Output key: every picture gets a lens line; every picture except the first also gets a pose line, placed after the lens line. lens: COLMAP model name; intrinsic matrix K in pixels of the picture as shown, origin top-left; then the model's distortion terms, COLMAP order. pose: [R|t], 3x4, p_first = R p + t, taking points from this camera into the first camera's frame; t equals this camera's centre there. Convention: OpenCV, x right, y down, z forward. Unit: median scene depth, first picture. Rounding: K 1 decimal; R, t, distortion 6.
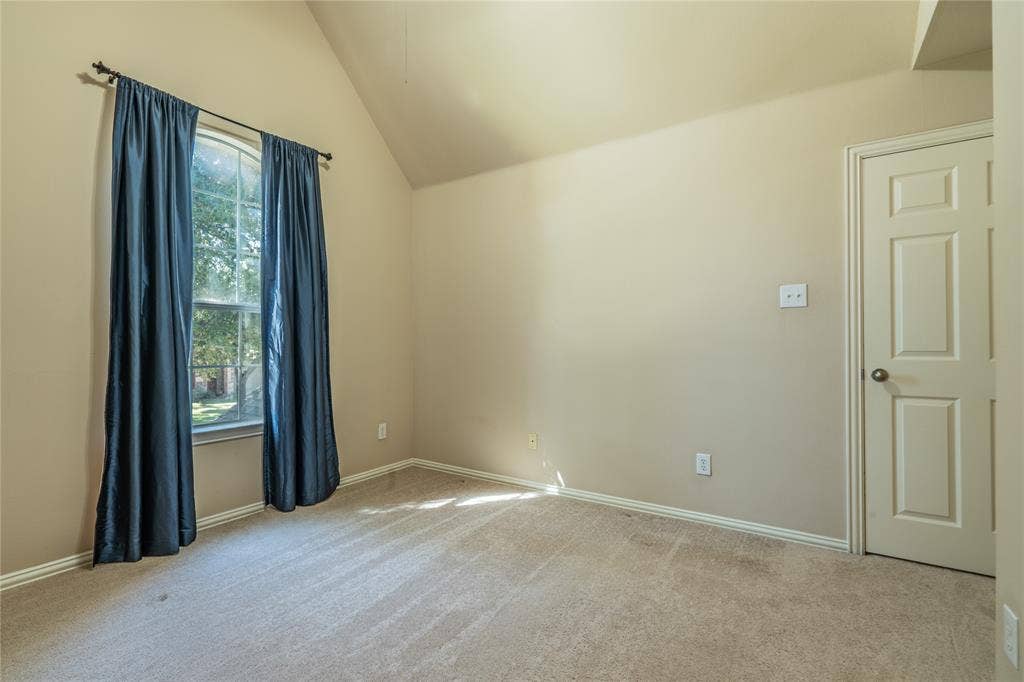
lens RADIAL K [[464.6, 0, 512.9], [0, 464.6, 342.8], [0, 0, 1]] dist [-0.002168, 0.000438]
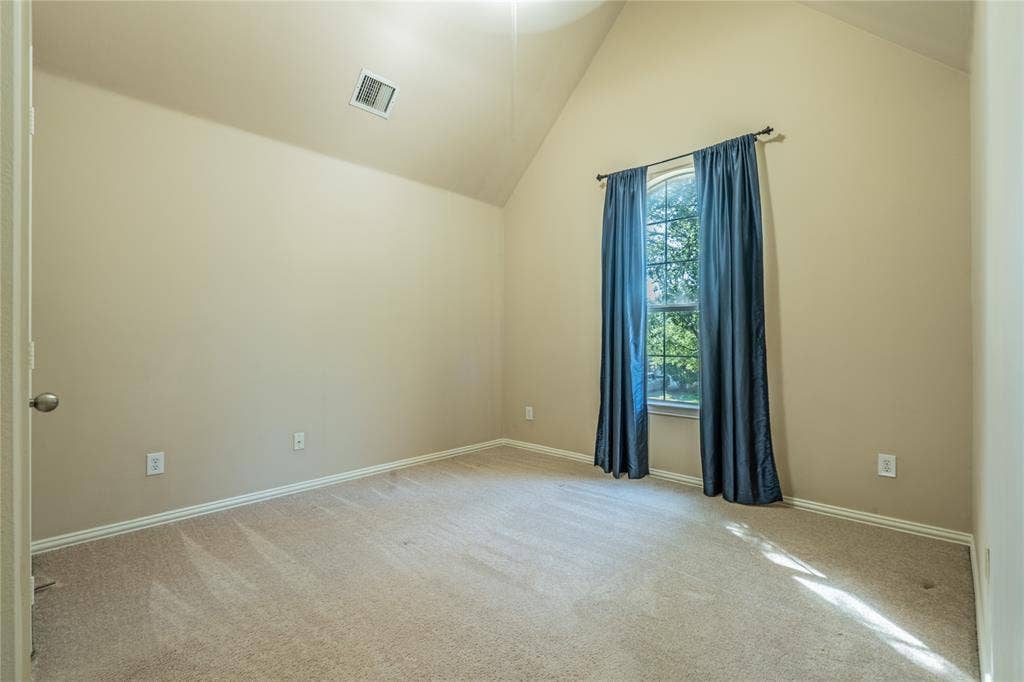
lens RADIAL K [[464.6, 0, 514.0], [0, 464.6, 339.3], [0, 0, 1]] dist [-0.002168, 0.000438]
pose [[-0.179438, -0.000926, -0.983769, 0.612684], [0.003089, 0.999994, -0.001505, 0.003796], [0.983764, -0.003309, -0.179434, 0.717583]]
